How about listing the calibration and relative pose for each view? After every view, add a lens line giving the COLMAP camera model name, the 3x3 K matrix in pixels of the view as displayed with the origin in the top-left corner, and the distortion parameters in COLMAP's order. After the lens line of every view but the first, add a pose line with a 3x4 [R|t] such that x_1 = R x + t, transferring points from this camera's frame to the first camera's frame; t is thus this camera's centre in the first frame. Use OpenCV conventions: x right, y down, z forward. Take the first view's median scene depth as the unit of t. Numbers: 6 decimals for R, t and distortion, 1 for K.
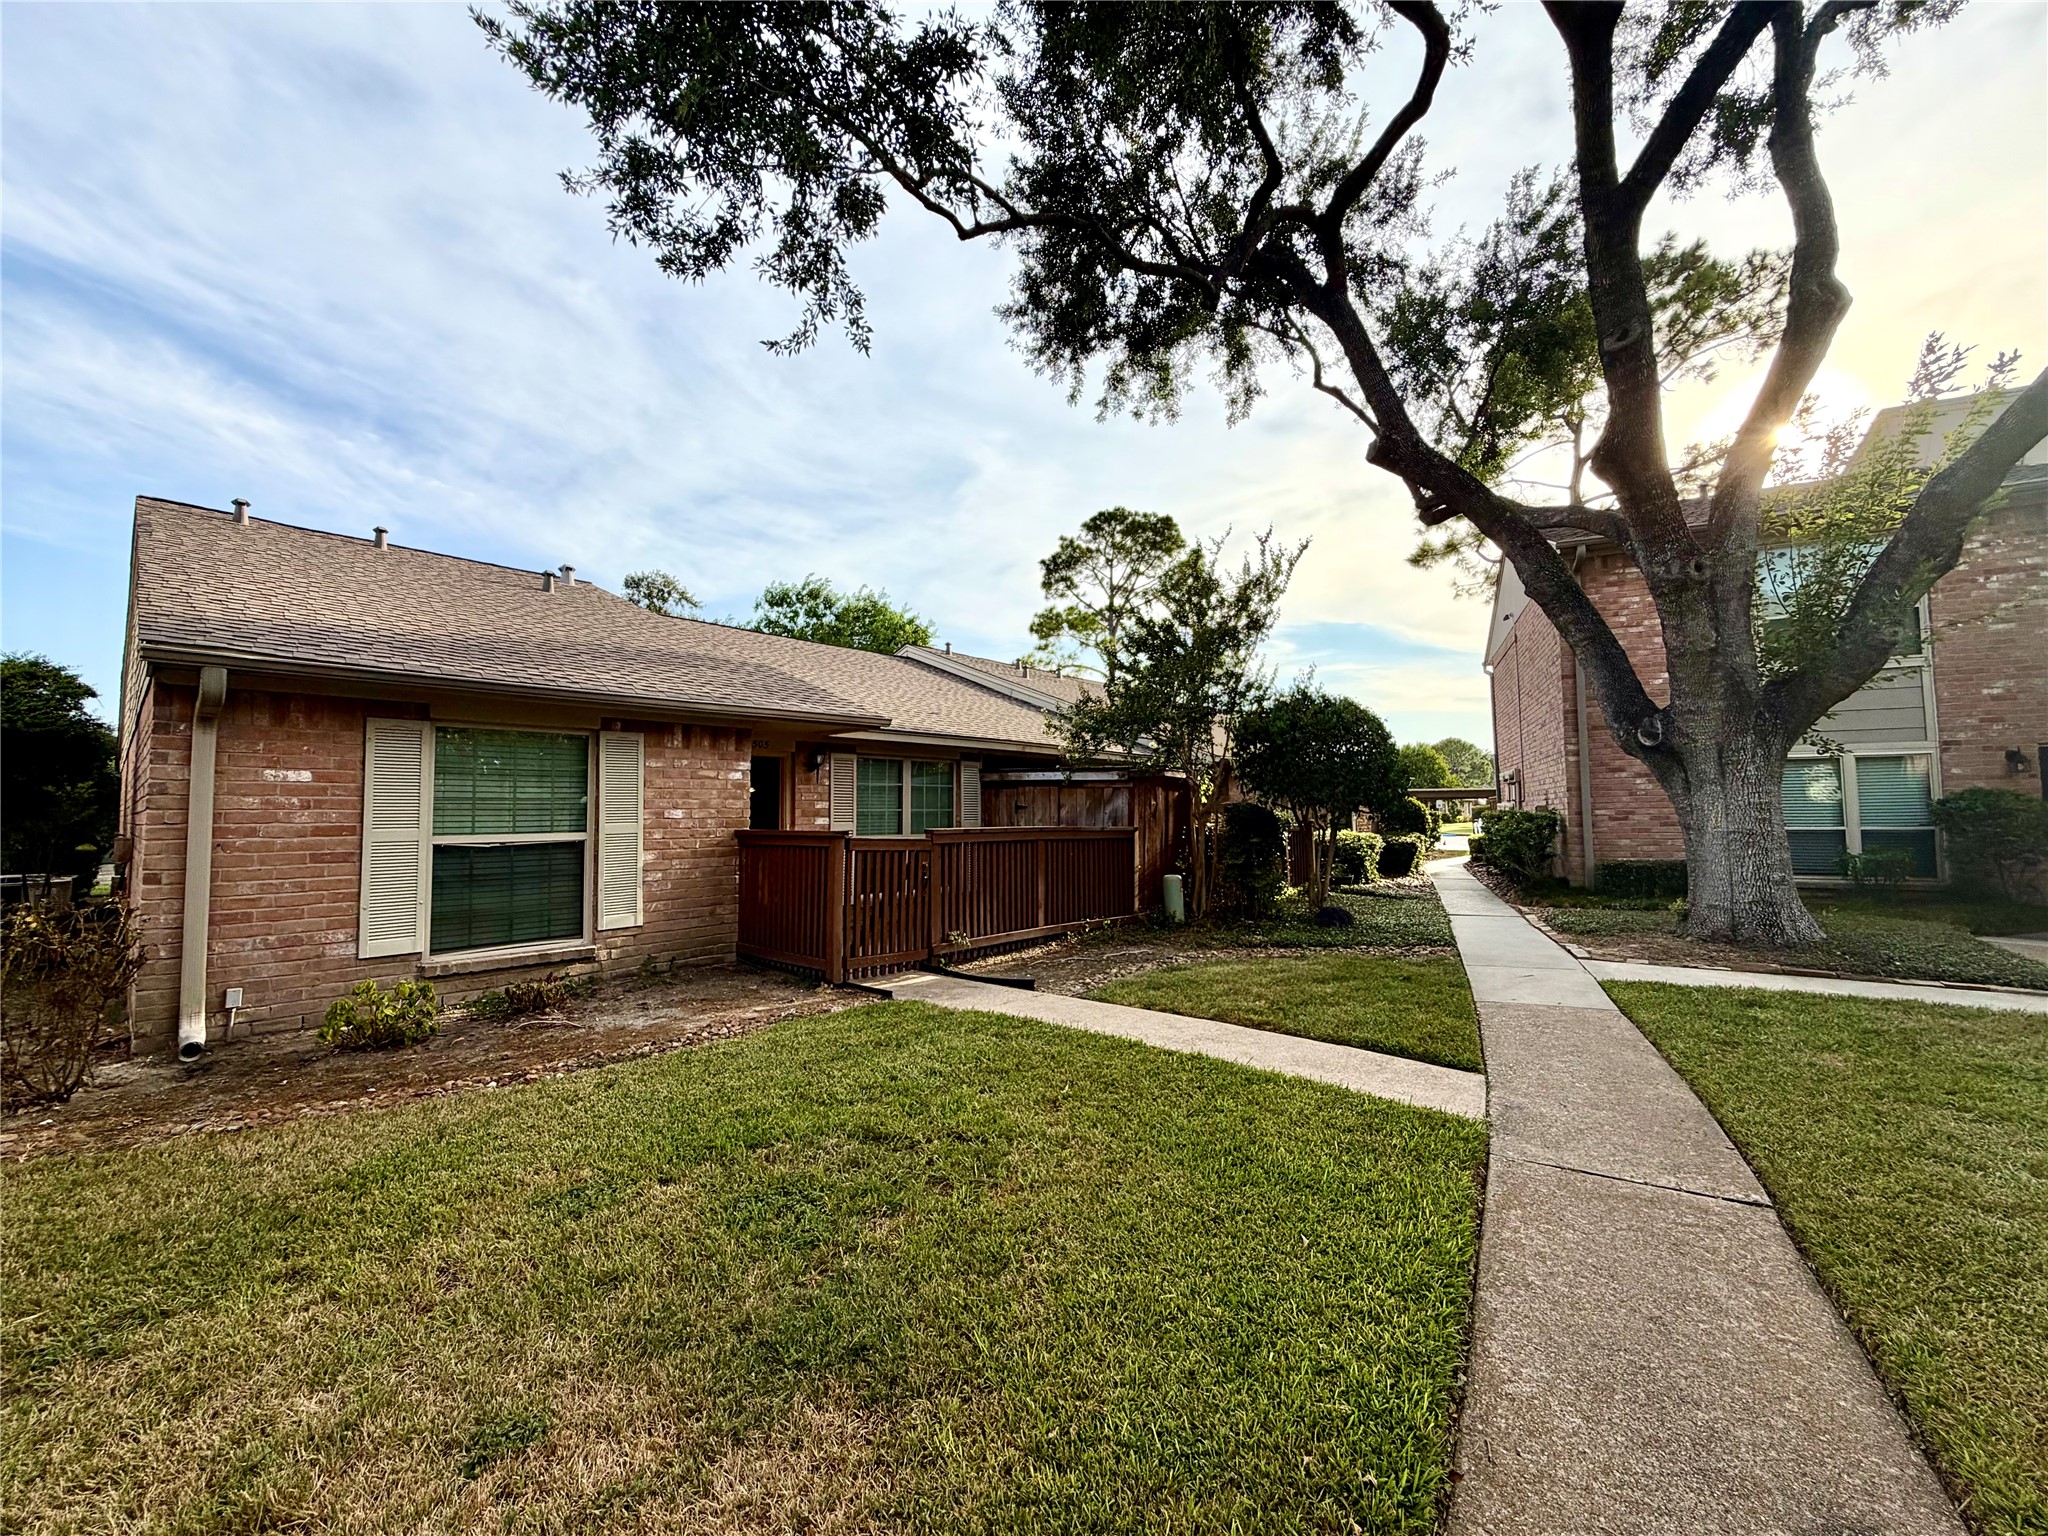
lens RADIAL K [[817.9, 0, 1009.9], [0, 817.9, 765.1], [0, 0, 1]] dist [-0.002450, -0.000056]
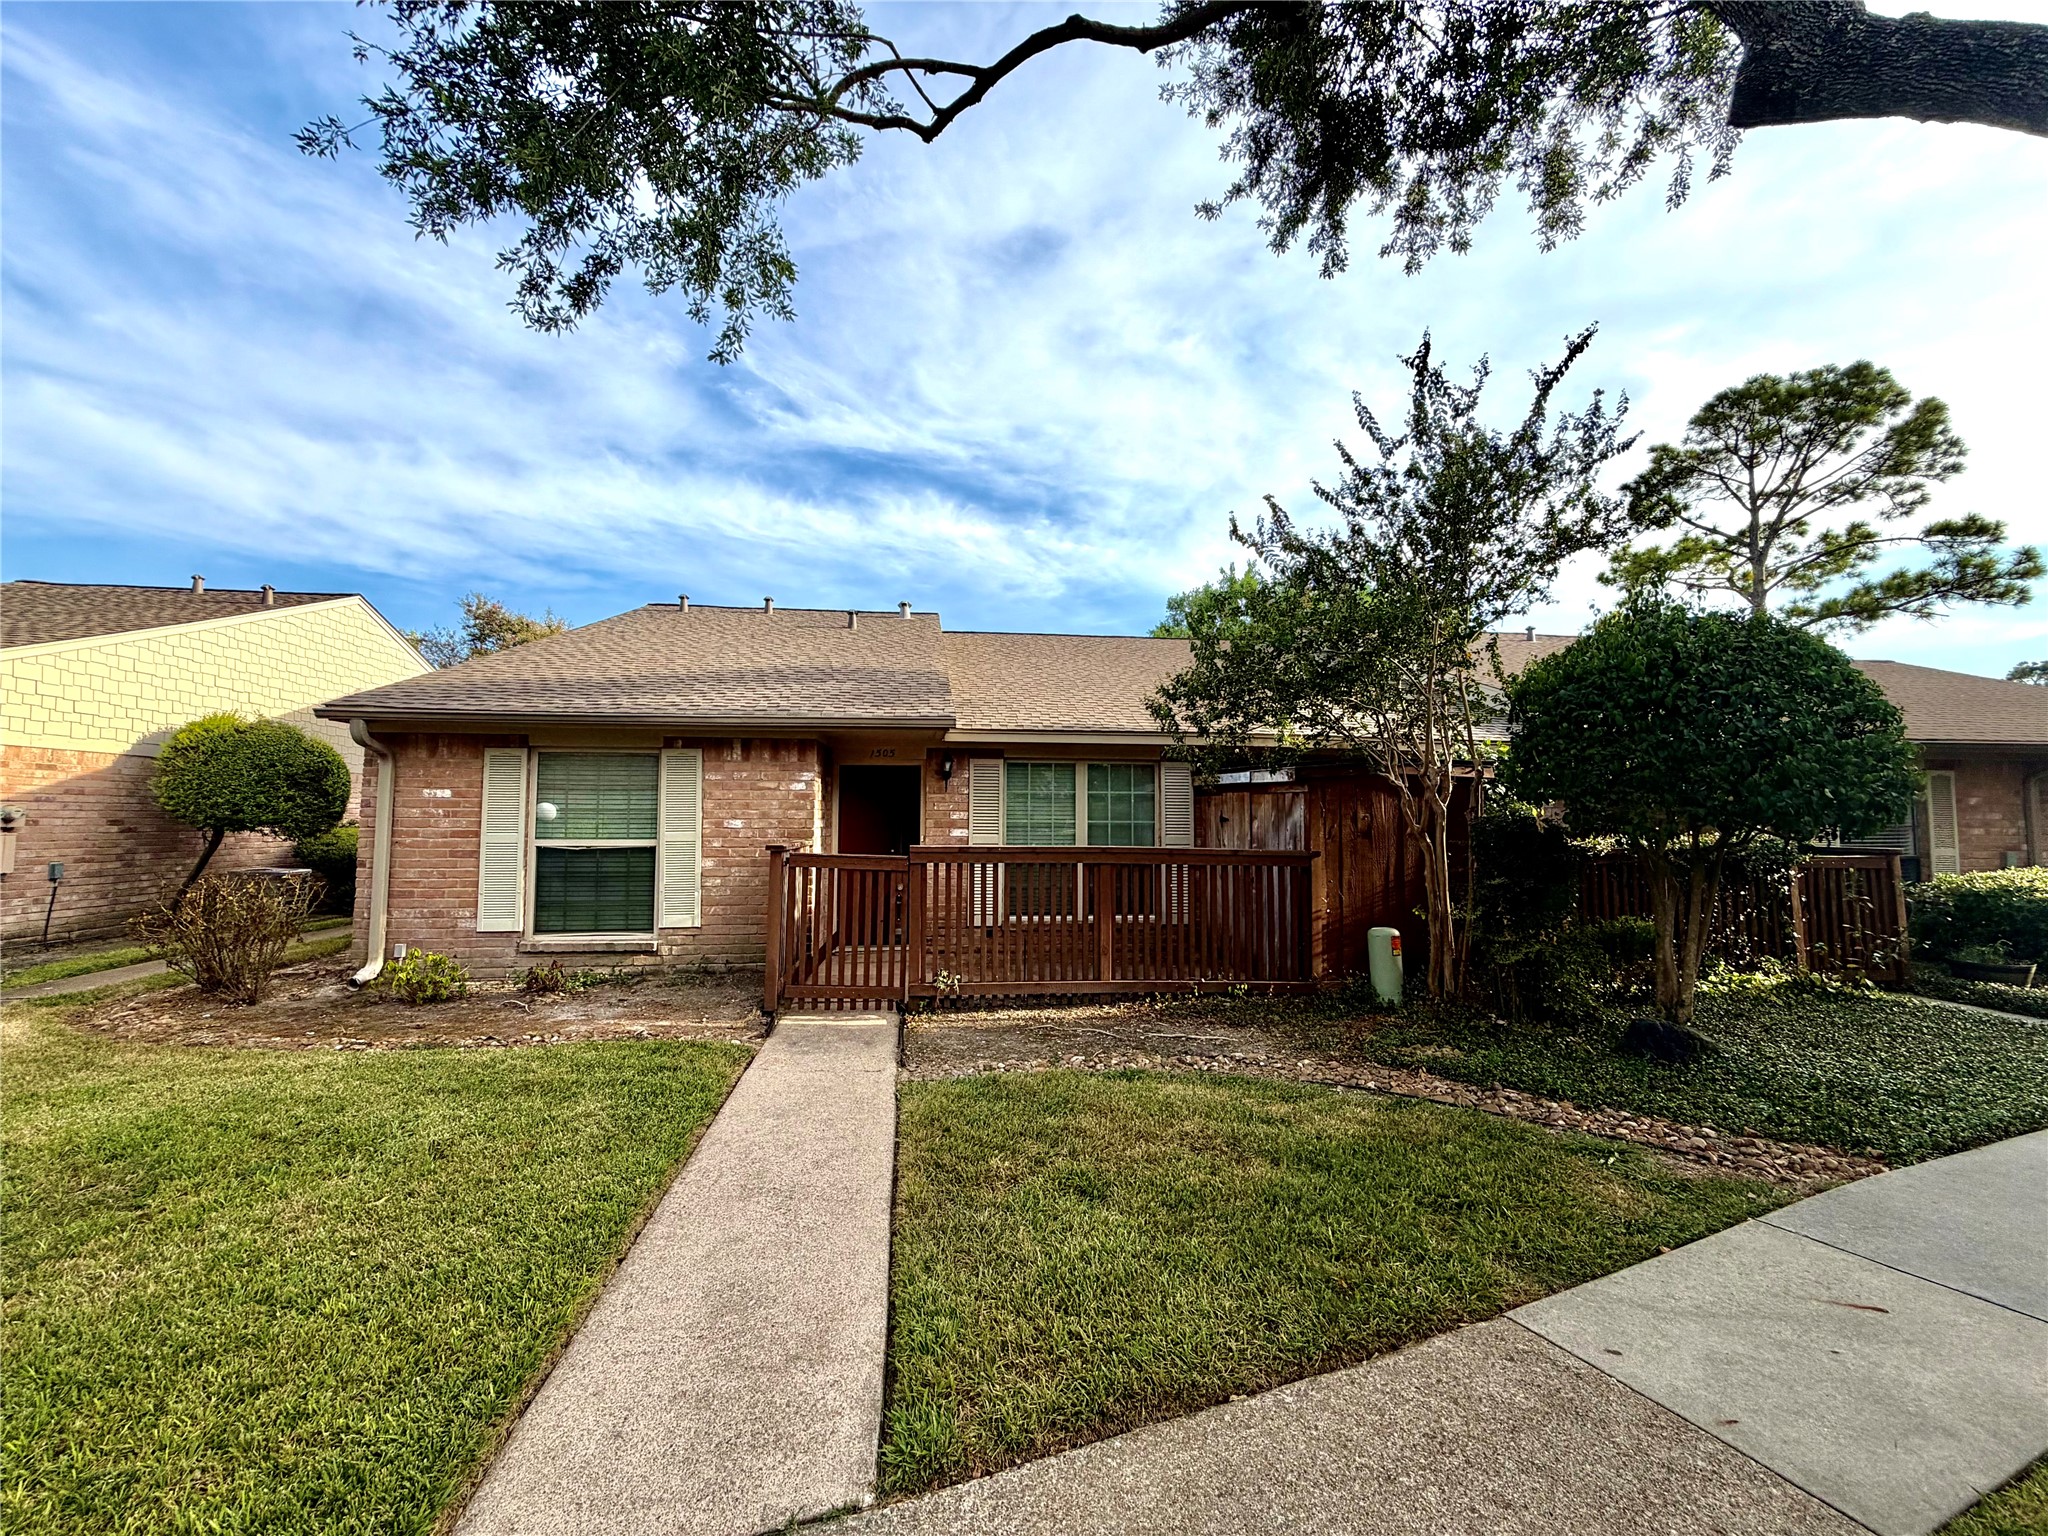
lens RADIAL K [[817.9, 0, 1021.9], [0, 817.9, 765.5], [0, 0, 1]] dist [-0.002450, -0.000056]
pose [[0.753069, -0.033671, -0.657080, 0.428196], [0.028195, 0.999424, -0.018900, 0.011247], [0.657337, -0.004293, 0.753584, 0.340822]]
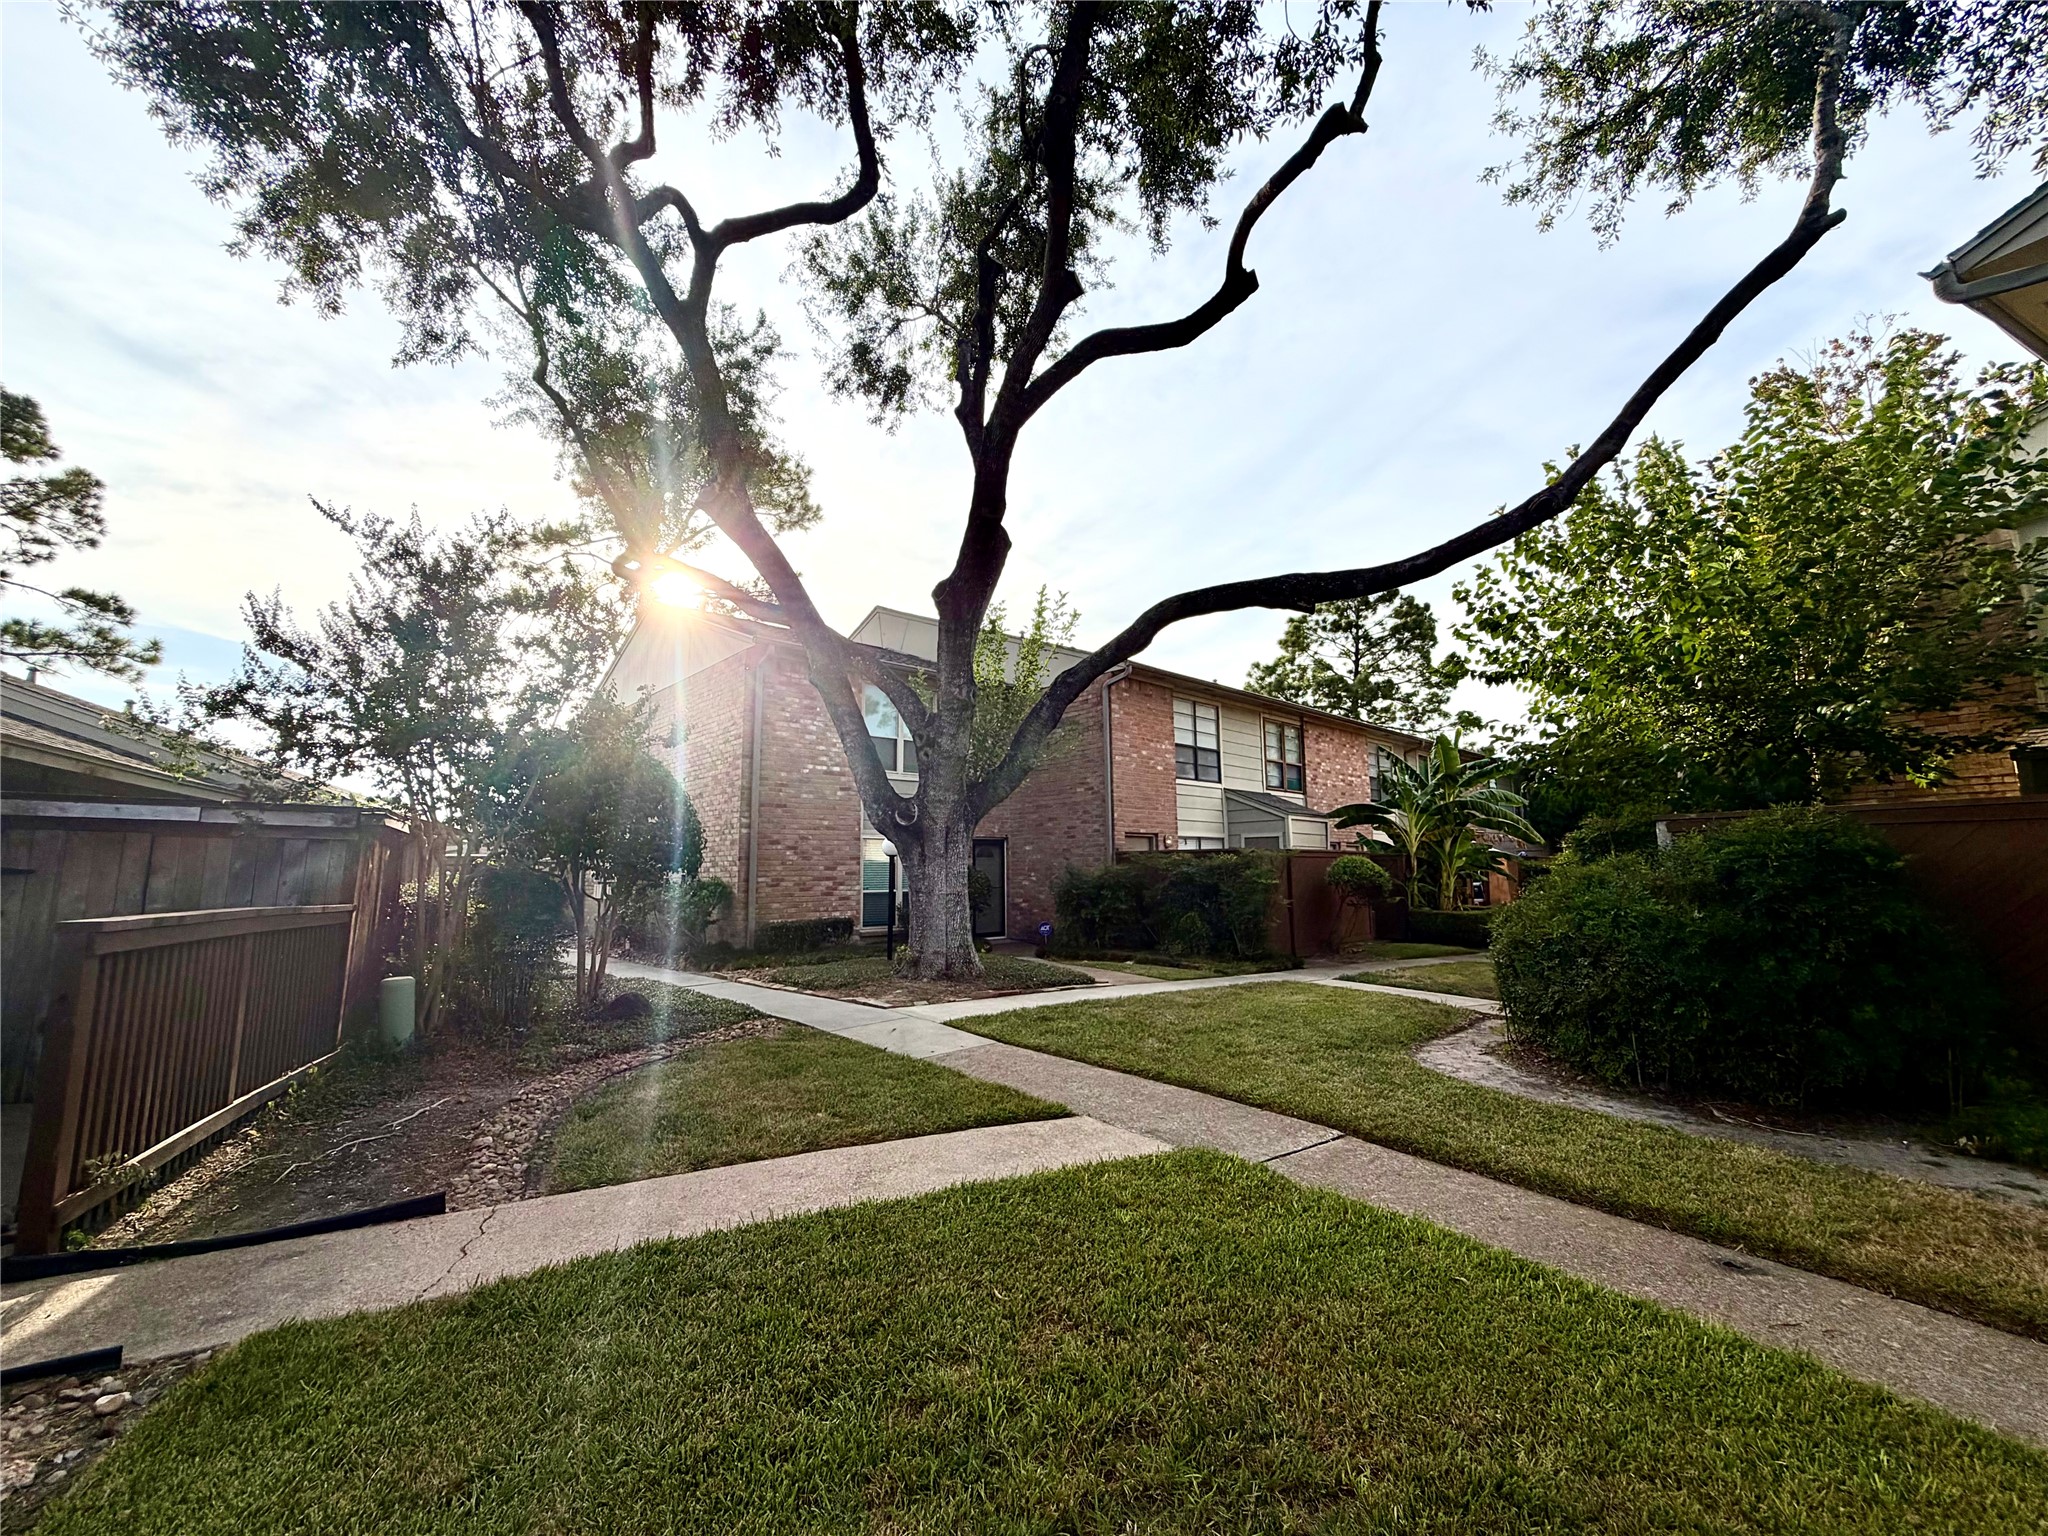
lens RADIAL K [[817.9, 0, 1016.6], [0, 817.9, 758.5], [0, 0, 1]] dist [-0.002450, -0.000056]
pose [[0.371509, 0.134604, 0.918620, -0.233692], [-0.051033, 0.990899, -0.124556, 0.016582], [-0.927026, -0.000606, 0.374997, 0.284067]]
